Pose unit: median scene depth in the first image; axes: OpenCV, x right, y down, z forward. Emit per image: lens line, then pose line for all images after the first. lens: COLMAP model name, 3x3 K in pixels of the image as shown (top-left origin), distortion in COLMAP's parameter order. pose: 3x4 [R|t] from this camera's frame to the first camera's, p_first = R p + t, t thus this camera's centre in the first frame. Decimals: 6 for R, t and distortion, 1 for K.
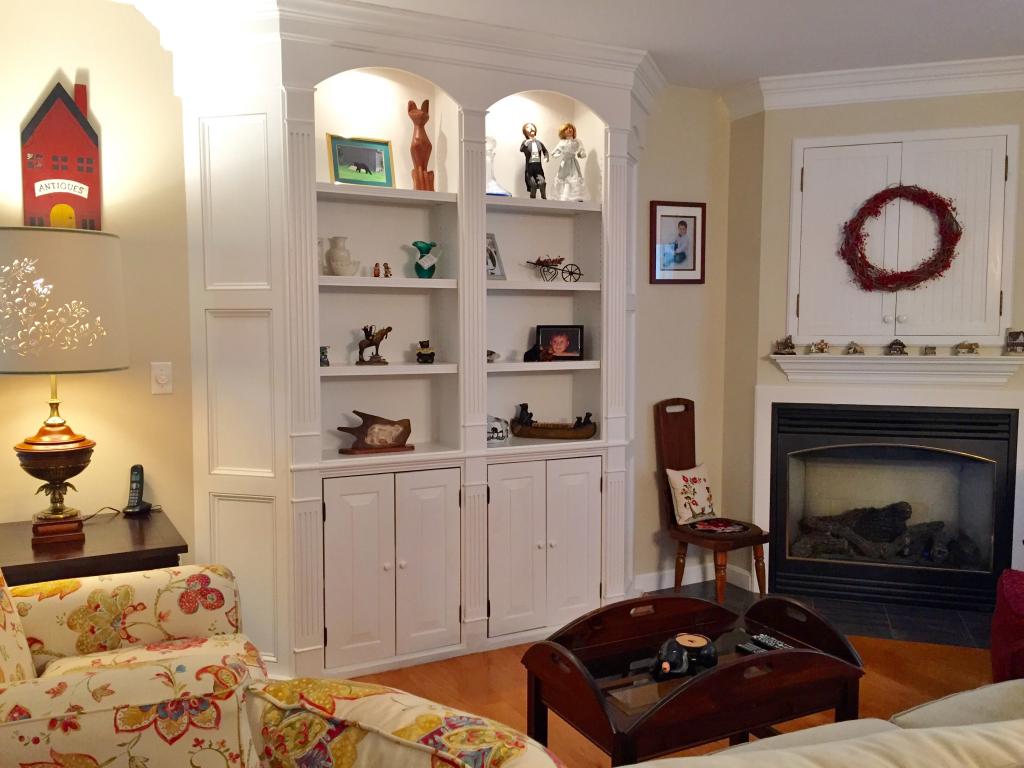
lens RADIAL K [[876.4, 0, 511.2], [0, 876.4, 388.2], [0, 0, 1]] dist [0.076248, -0.090766]
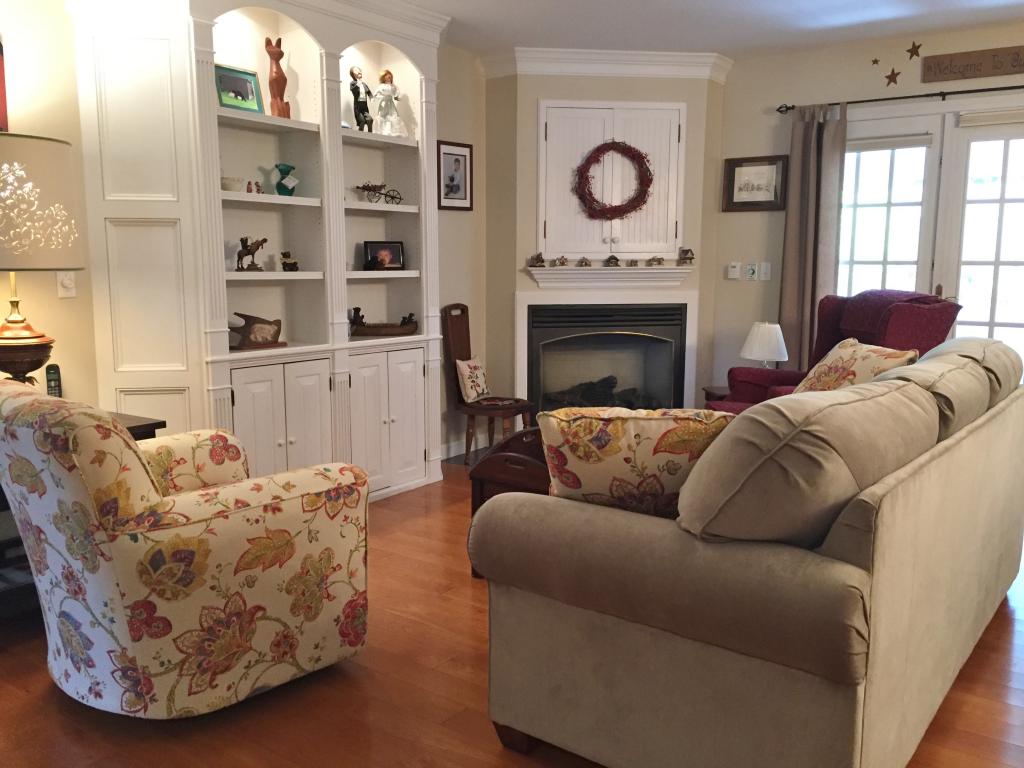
lens RADIAL K [[876.4, 0, 516.6], [0, 876.4, 382.3], [0, 0, 1]] dist [0.076248, -0.090766]
pose [[0.893567, -0.060468, 0.444838, -0.355658], [0.032333, 0.996982, 0.070574, 0.045318], [-0.447763, -0.048680, 0.892826, -0.180441]]
